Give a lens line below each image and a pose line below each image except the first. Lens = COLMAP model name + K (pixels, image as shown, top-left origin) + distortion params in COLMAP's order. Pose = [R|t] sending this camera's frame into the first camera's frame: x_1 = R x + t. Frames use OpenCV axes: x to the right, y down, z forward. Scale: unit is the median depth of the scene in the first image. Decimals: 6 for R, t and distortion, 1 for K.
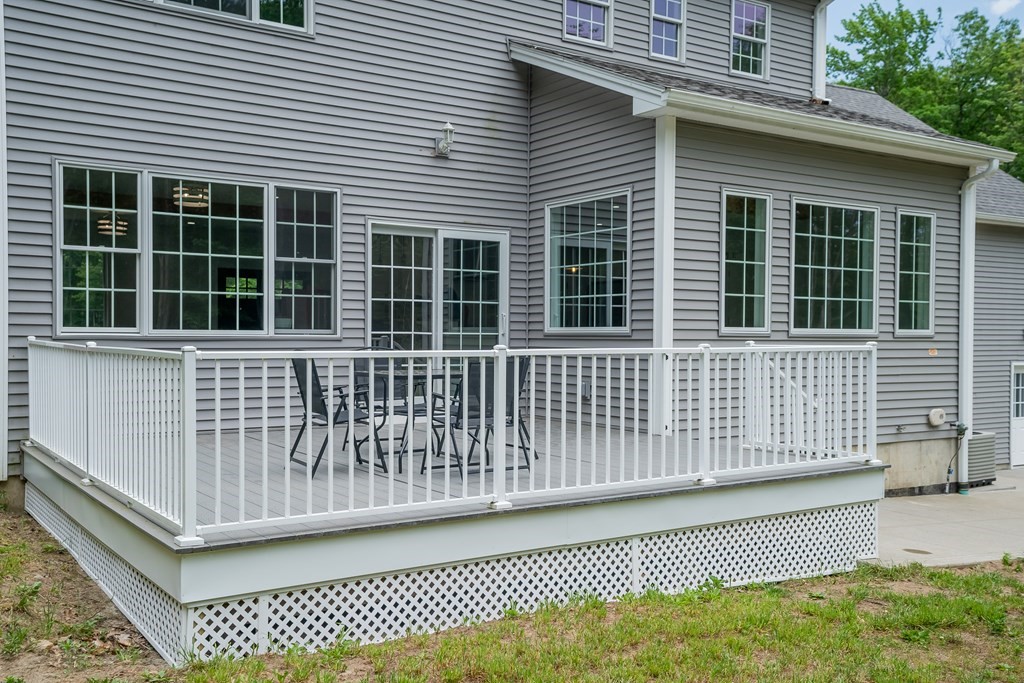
lens RADIAL K [[985.5, 0, 512.0], [0, 985.5, 341.5], [0, 0, 1]] dist [0.101713, 0.003382]
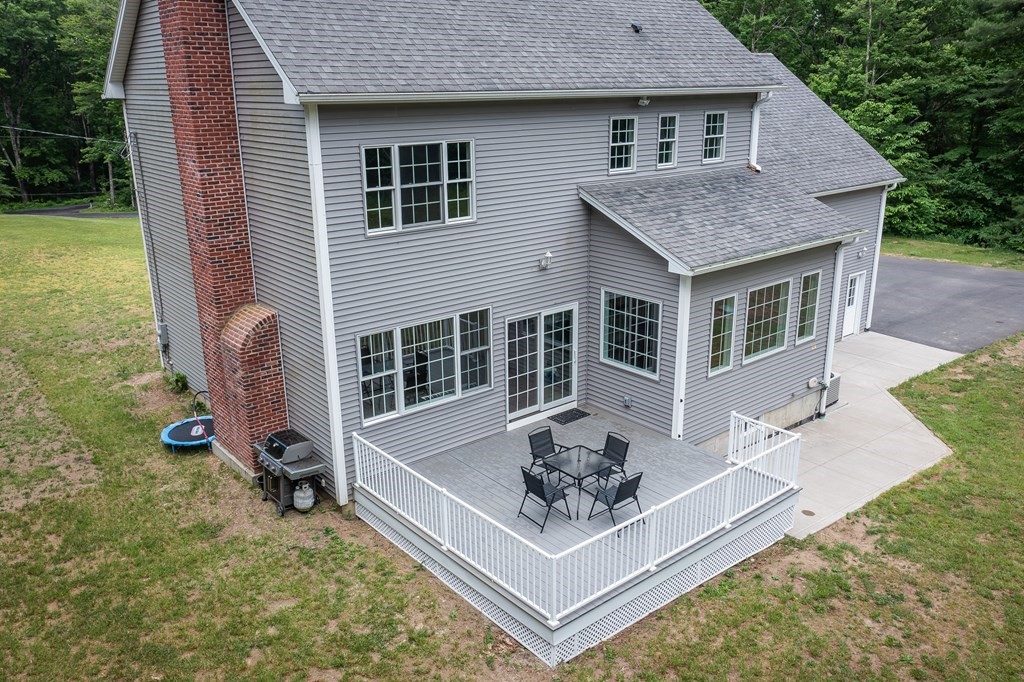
lens RADIAL K [[821.0, 0, 512.0], [0, 821.0, 341.0], [0, 0, 1]] dist [0.006574, 0.001207]
pose [[0.995180, -0.047541, 0.085768, -0.245120], [0.020765, 0.956953, 0.289498, -0.469636], [-0.095839, -0.286322, 0.953328, -0.332623]]
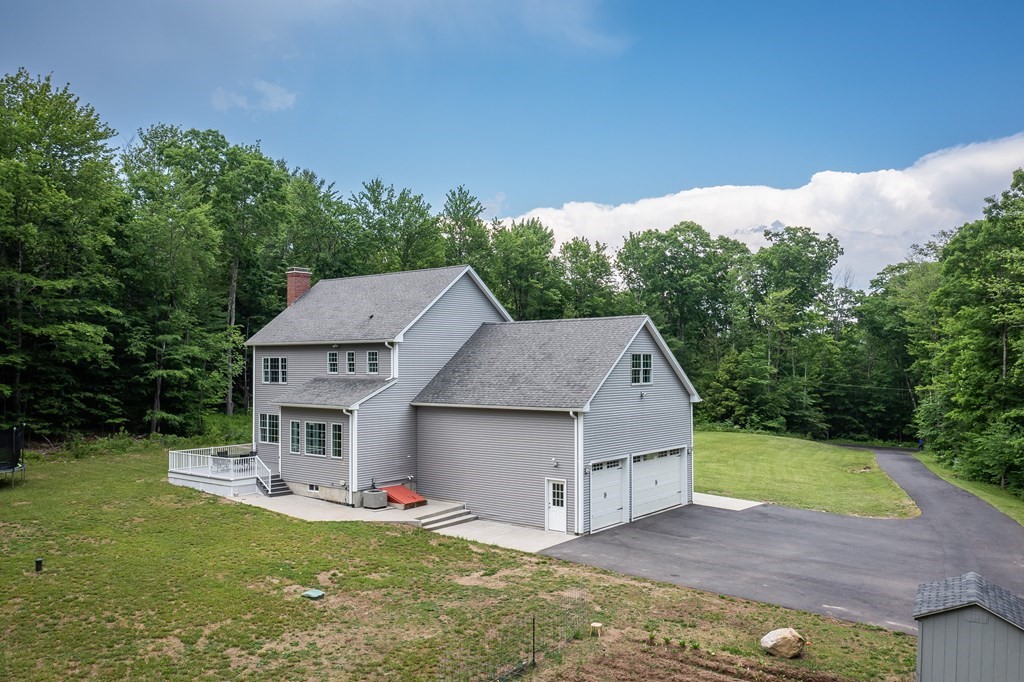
lens RADIAL K [[821.0, 0, 512.0], [0, 821.0, 341.0], [0, 0, 1]] dist [0.006574, 0.001207]
pose [[0.279167, -0.032096, -0.959706, 3.696166], [-0.000585, 0.999435, -0.033595, -0.354418], [0.960242, 0.009941, 0.278991, 0.854577]]
